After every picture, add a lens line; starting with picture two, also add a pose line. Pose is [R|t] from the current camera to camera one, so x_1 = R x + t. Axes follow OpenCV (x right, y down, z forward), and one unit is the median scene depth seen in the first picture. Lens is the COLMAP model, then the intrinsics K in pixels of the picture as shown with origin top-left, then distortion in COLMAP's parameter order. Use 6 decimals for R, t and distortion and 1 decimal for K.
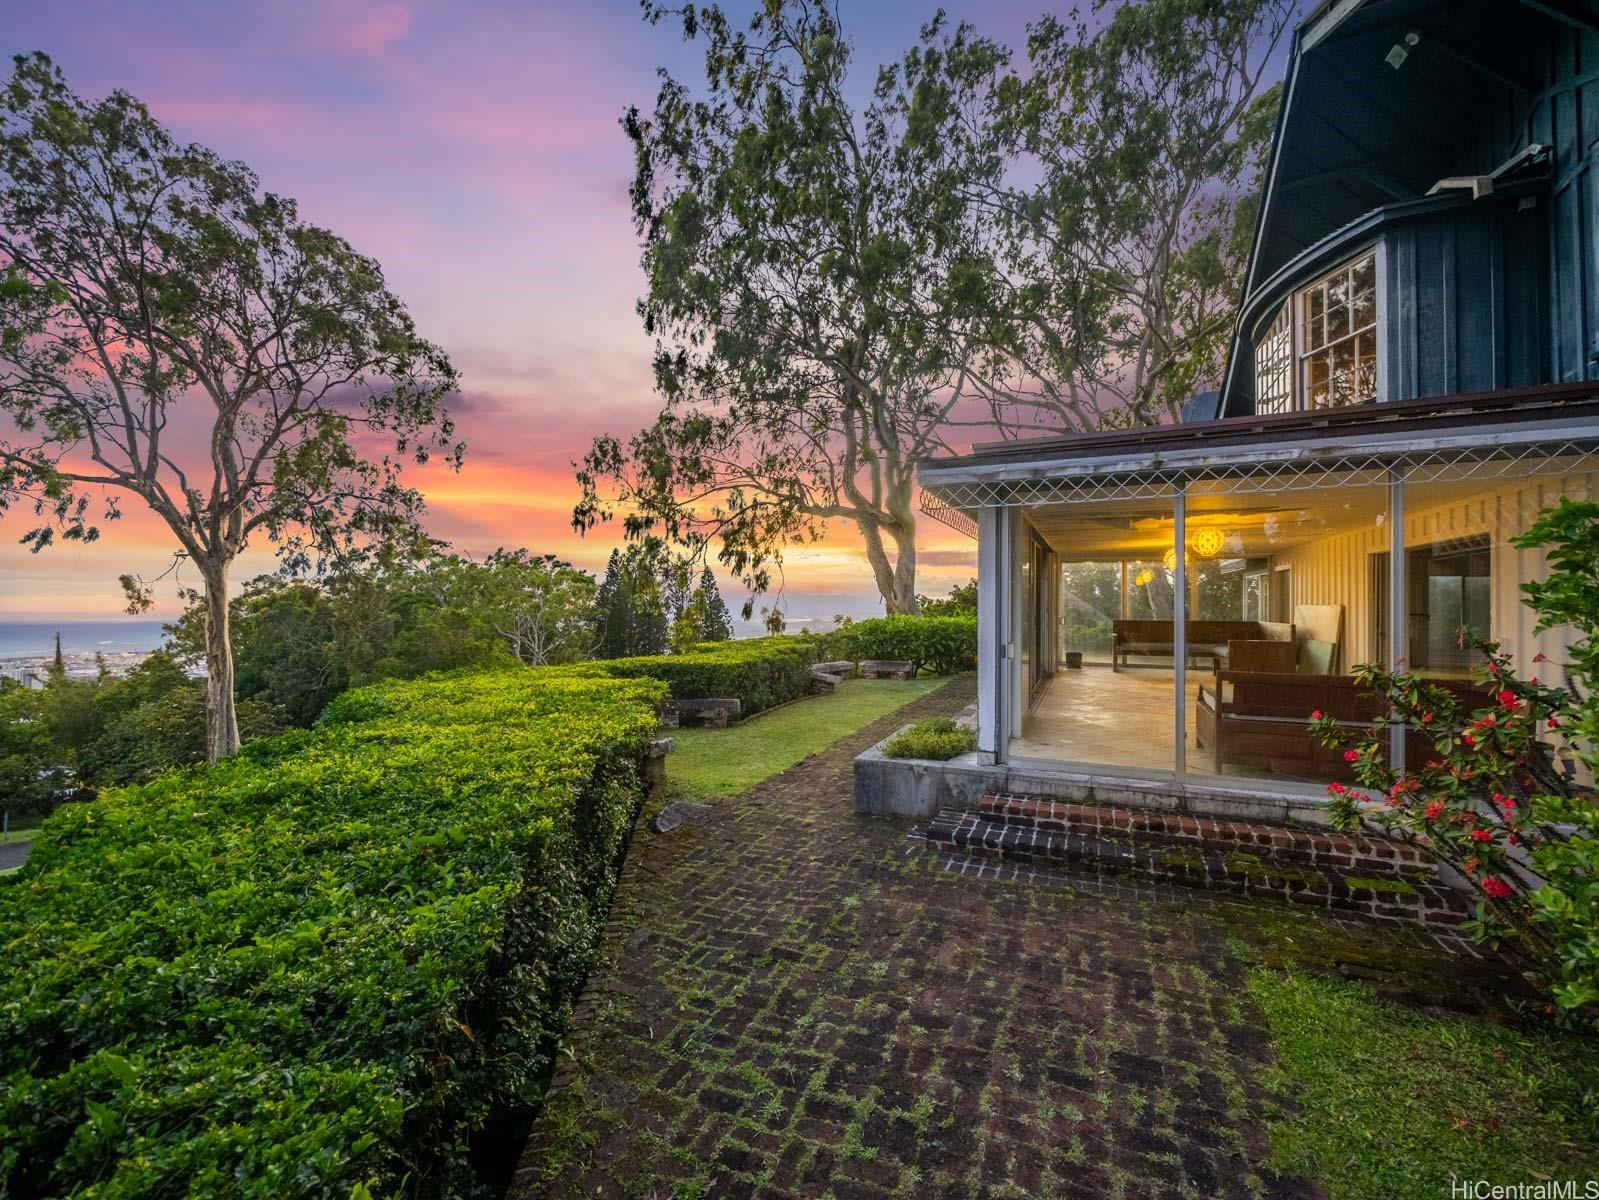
lens RADIAL K [[652.7, 0, 789.2], [0, 652.7, 597.3], [0, 0, 1]] dist [-0.002046, -0.000031]
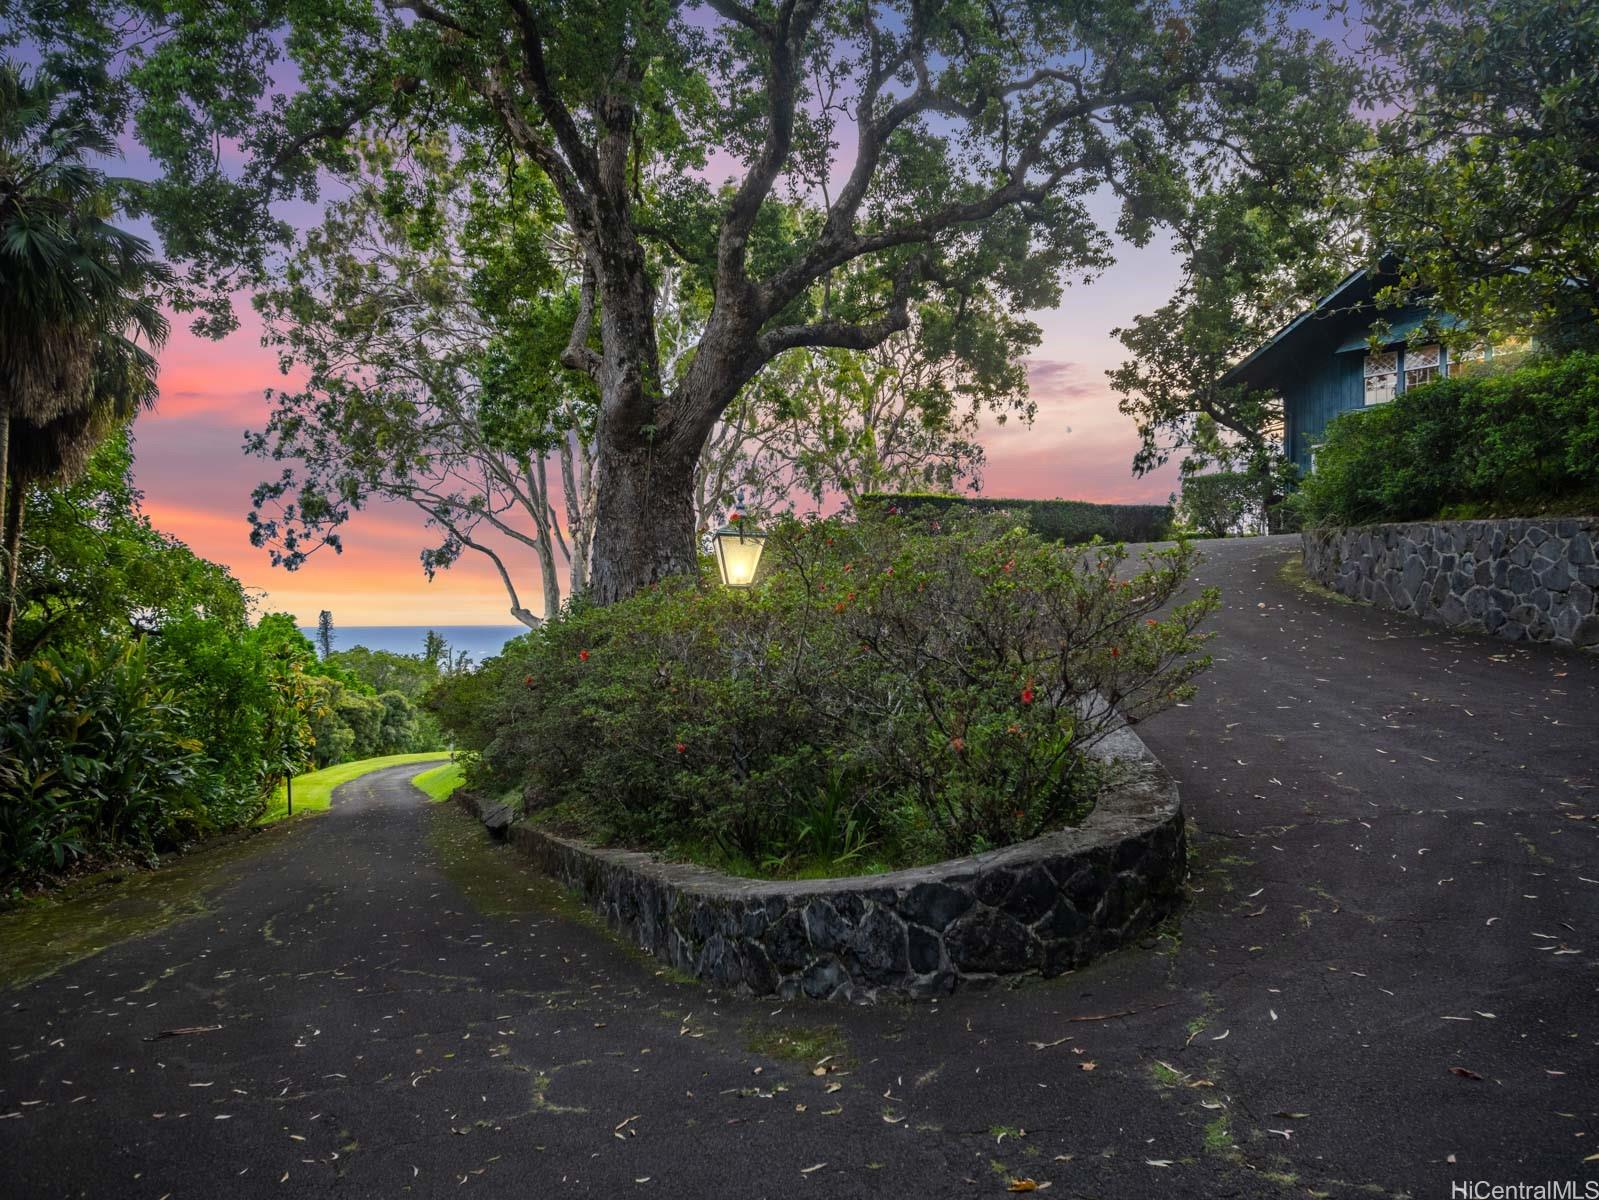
lens RADIAL K [[1287.6, 0, 794.5], [0, 1287.6, 600.3], [0, 0, 1]] dist [0.013009, 0.001239]
pose [[0.855362, -0.000571, -0.518030, 0.313533], [0.003874, 0.999978, 0.005295, 0.096544], [0.518016, -0.006536, 0.855346, -1.182565]]
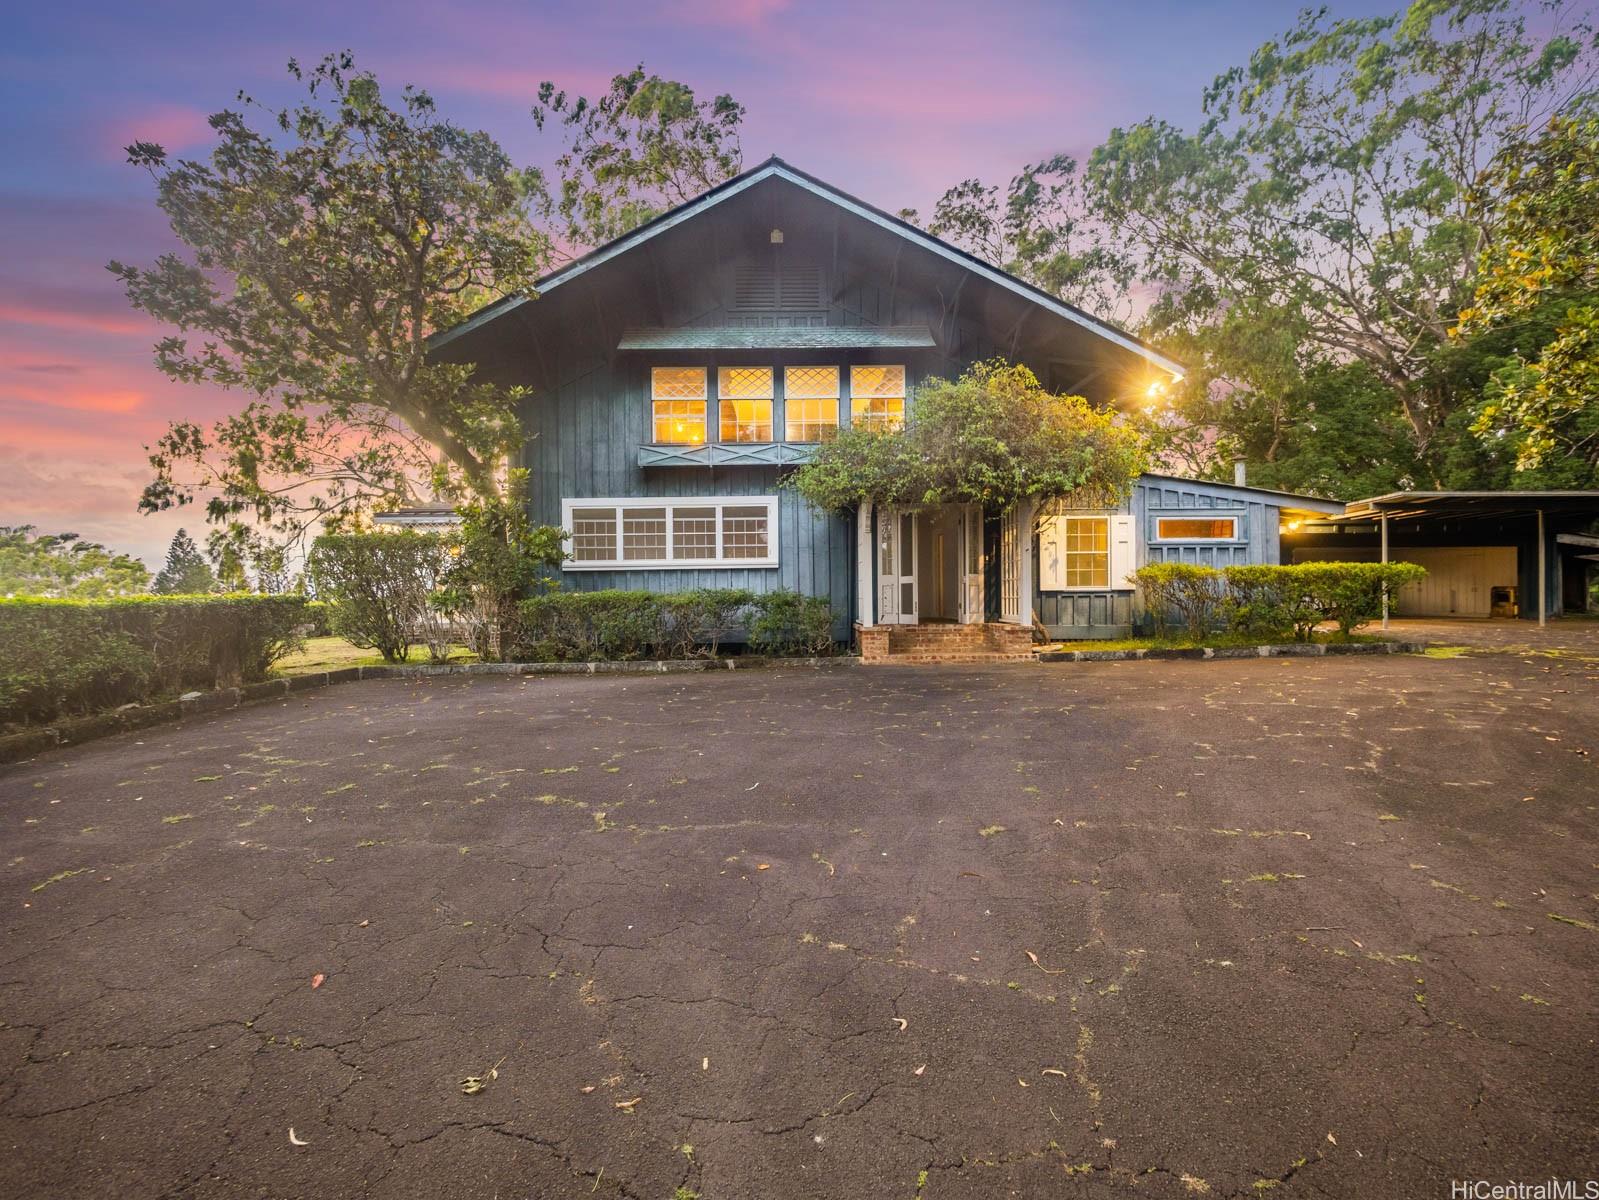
lens RADIAL K [[772.7, 0, 798.0], [0, 772.7, 610.1], [0, 0, 1]] dist [0.003001, 0.000298]
pose [[0.909632, -0.007701, 0.415344, 0.076475], [0.000568, 0.999850, 0.017295, 0.023991], [-0.415415, -0.015496, 0.909500, -0.453214]]
